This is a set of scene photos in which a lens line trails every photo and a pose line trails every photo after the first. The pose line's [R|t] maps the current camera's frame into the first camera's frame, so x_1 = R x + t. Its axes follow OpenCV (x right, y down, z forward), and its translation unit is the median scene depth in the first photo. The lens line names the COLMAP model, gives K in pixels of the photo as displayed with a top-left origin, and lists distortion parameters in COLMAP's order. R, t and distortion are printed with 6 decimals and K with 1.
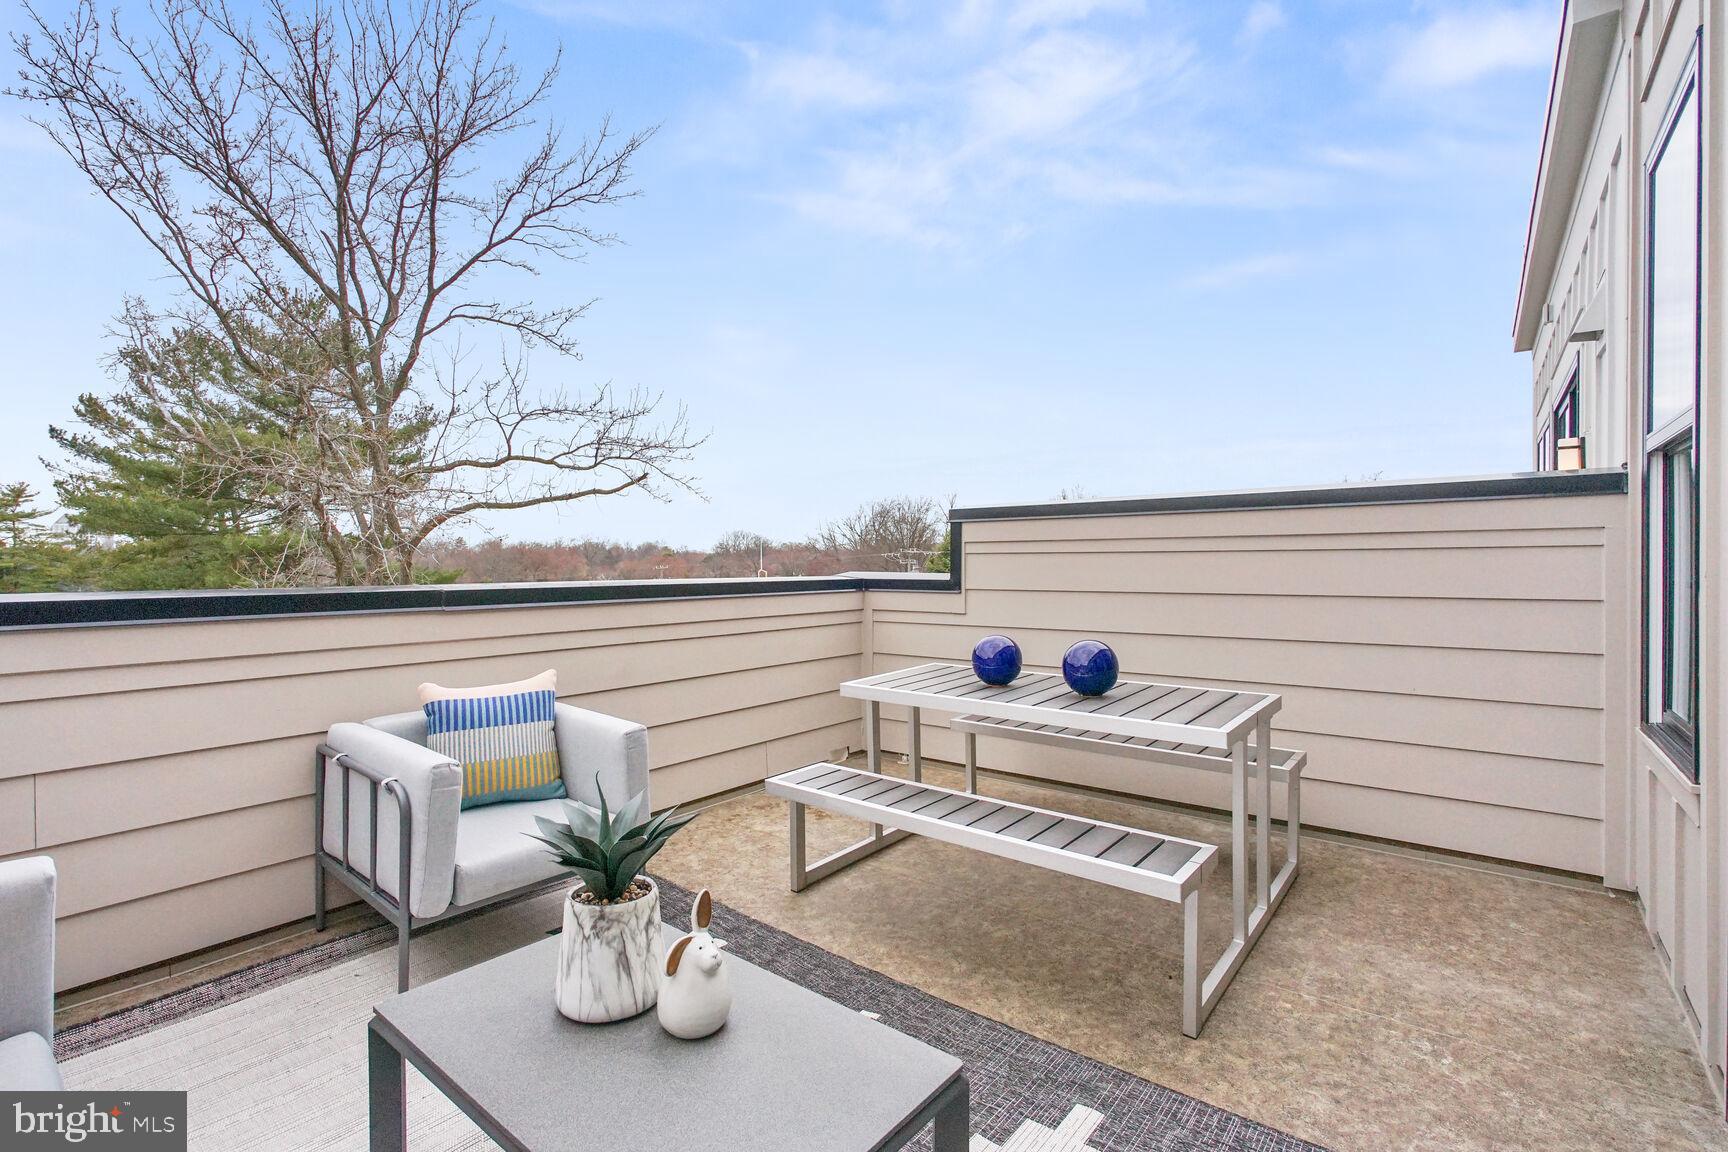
lens RADIAL K [[784.8, 0, 844.2], [0, 784.8, 573.8], [0, 0, 1]] dist [0.000216, 0.001200]
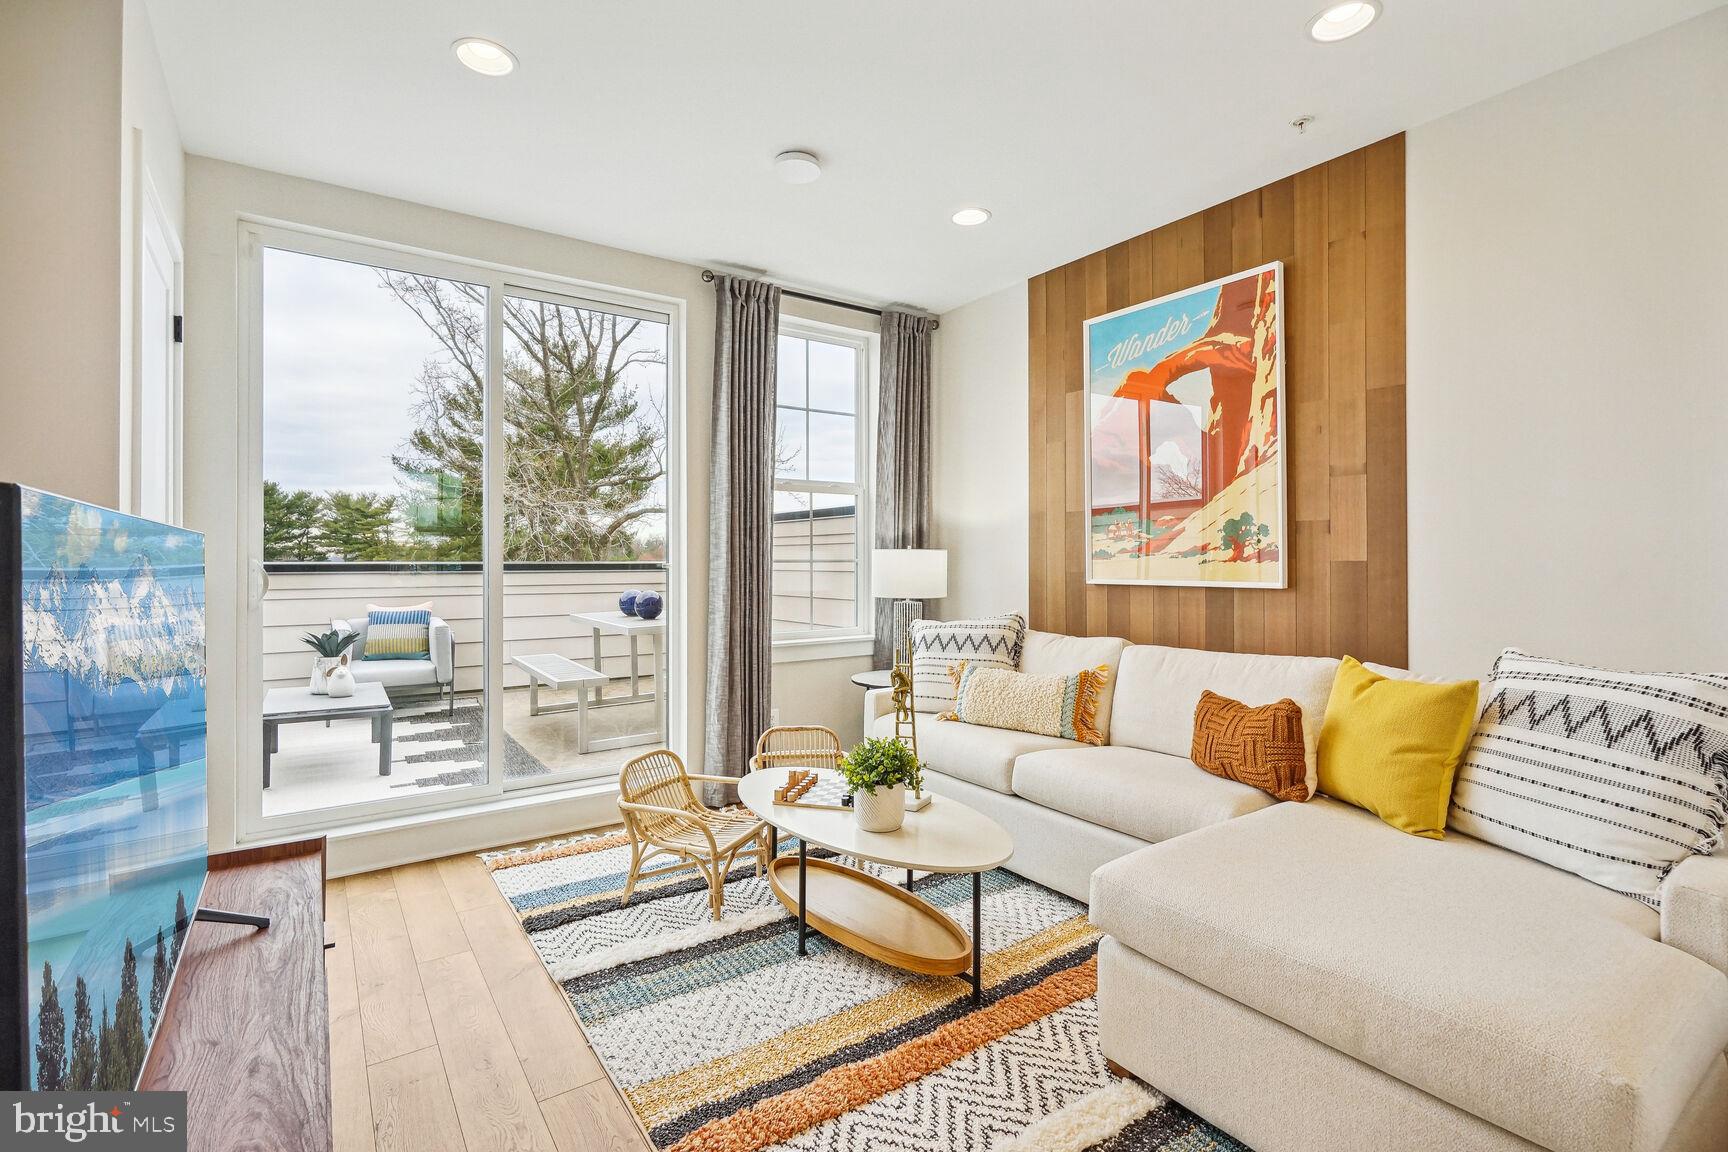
lens RADIAL K [[784.1, 0, 864.6], [0, 784.1, 556.6], [0, 0, 1]] dist [0.000355, 0.000284]
pose [[0.961371, -0.000720, -0.275257, 0.211210], [-0.003106, 0.999905, -0.013463, 0.004672], [0.275240, 0.013797, 0.961277, -0.110759]]
